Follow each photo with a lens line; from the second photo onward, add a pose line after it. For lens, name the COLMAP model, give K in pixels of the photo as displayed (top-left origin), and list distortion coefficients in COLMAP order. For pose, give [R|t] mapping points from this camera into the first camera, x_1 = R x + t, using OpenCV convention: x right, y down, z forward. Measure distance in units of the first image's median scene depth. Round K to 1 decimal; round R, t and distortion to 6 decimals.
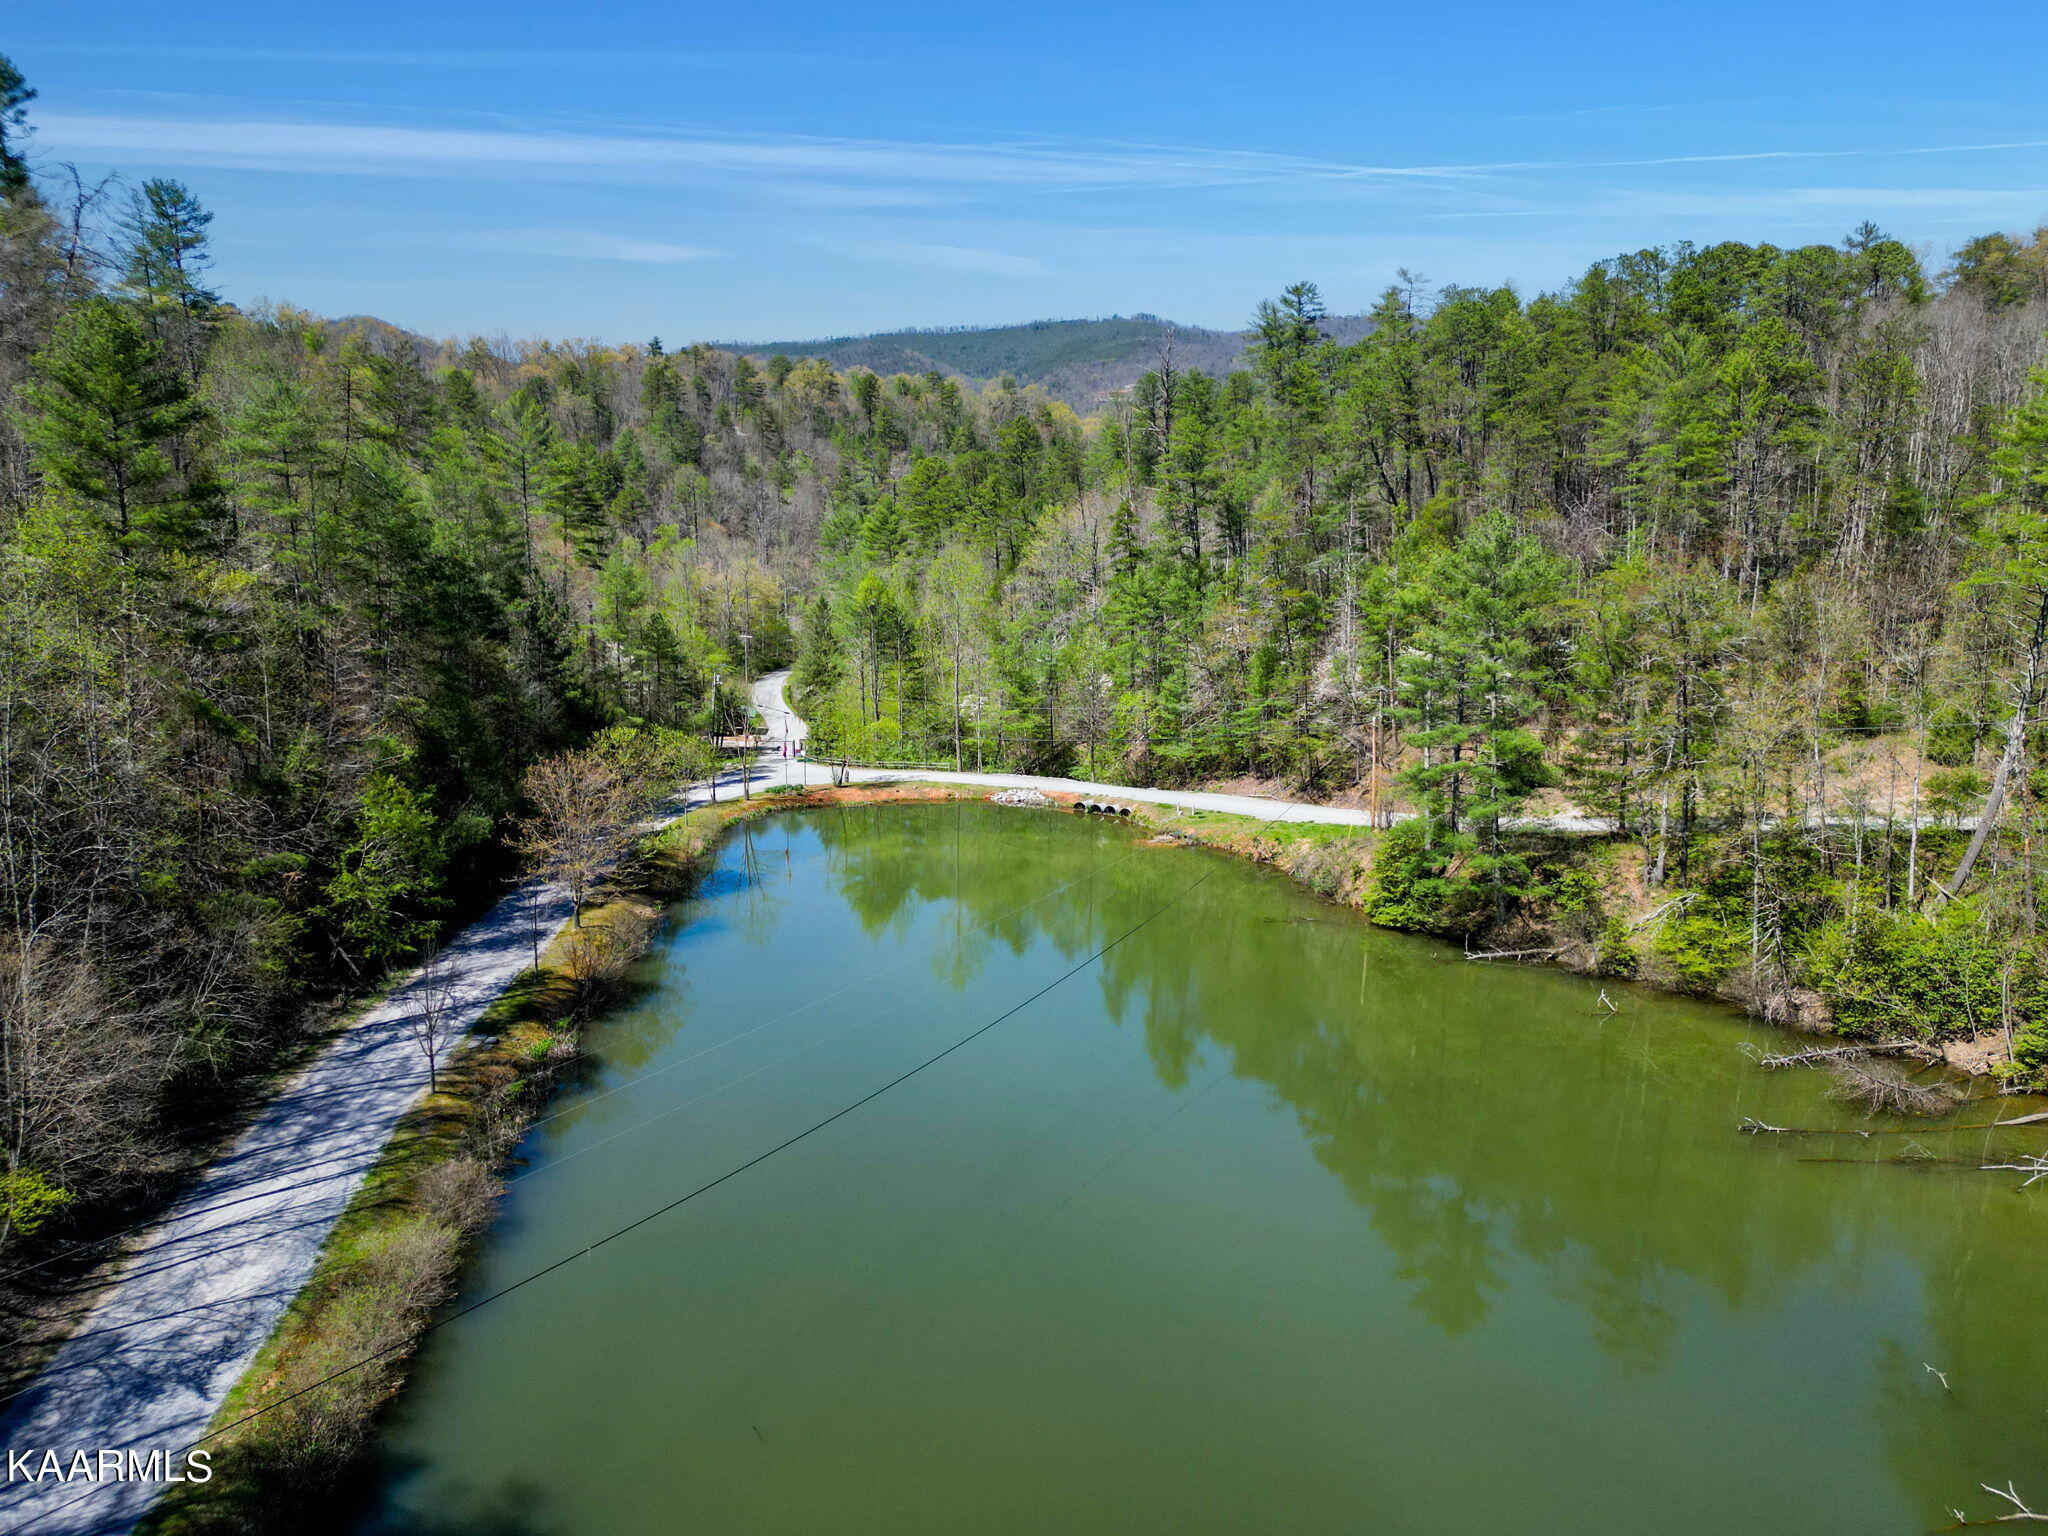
lens RADIAL K [[1430.5, 0, 1027.3], [0, 1430.5, 778.8], [0, 0, 1]] dist [0.068832, -0.063197]
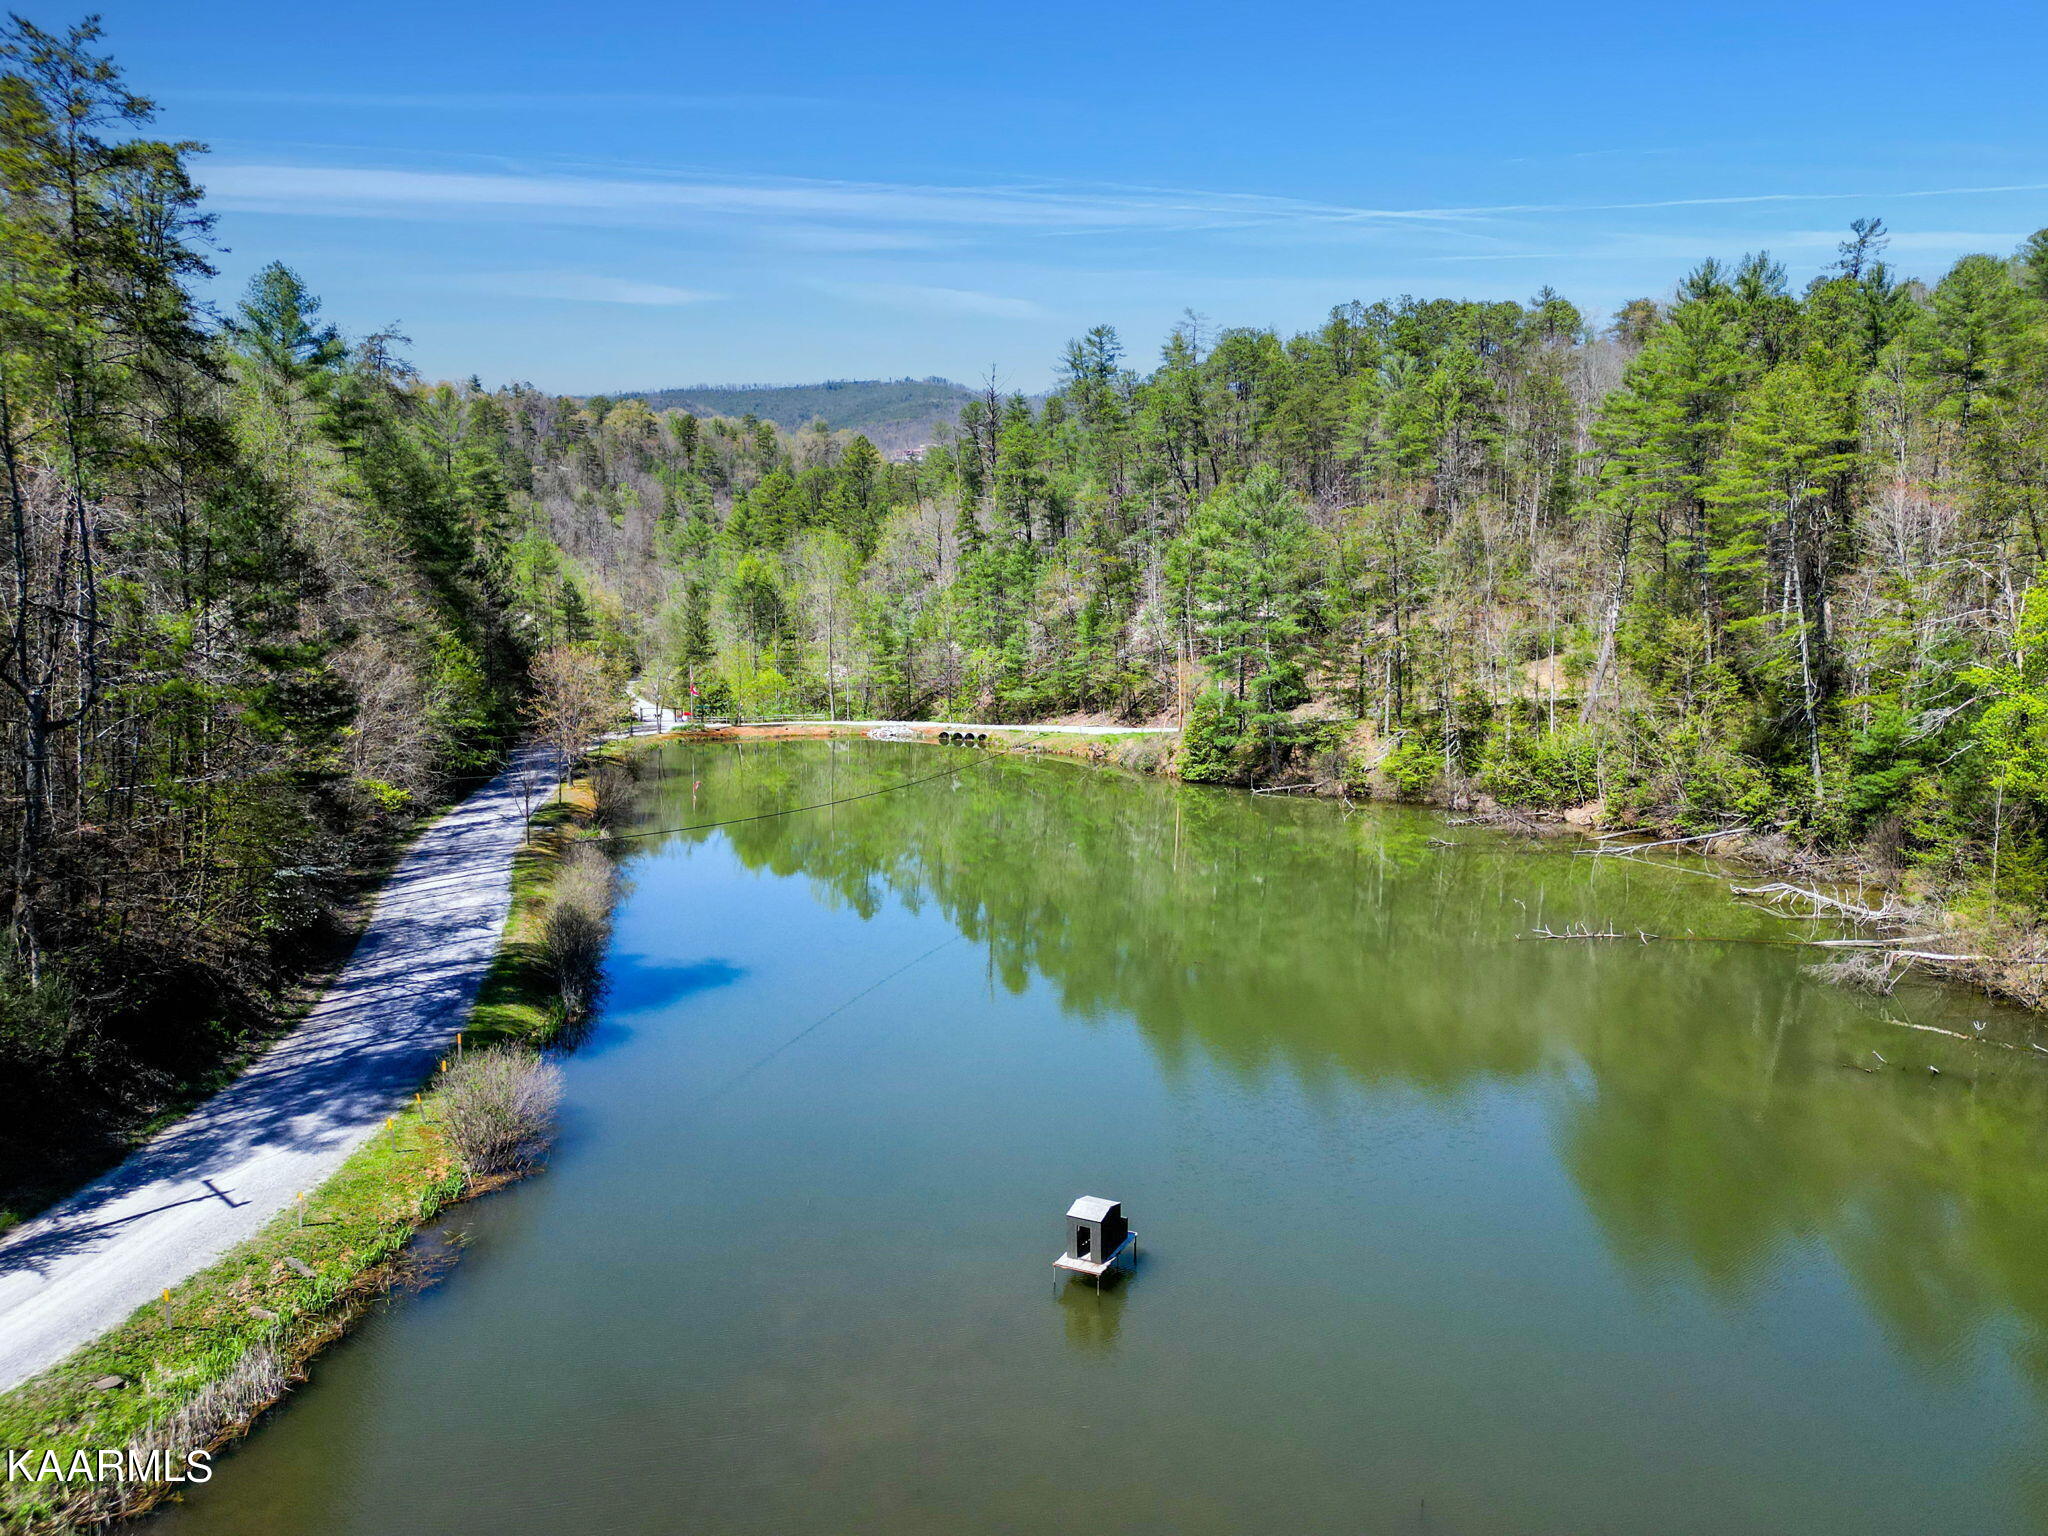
lens RADIAL K [[1430.5, 0, 1027.3], [0, 1430.5, 778.8], [0, 0, 1]] dist [0.068832, -0.063197]
pose [[0.989994, -0.018403, 0.139907, -0.053464], [0.024099, 0.998944, -0.039123, 0.089872], [-0.139039, 0.042104, 0.989391, -0.173816]]
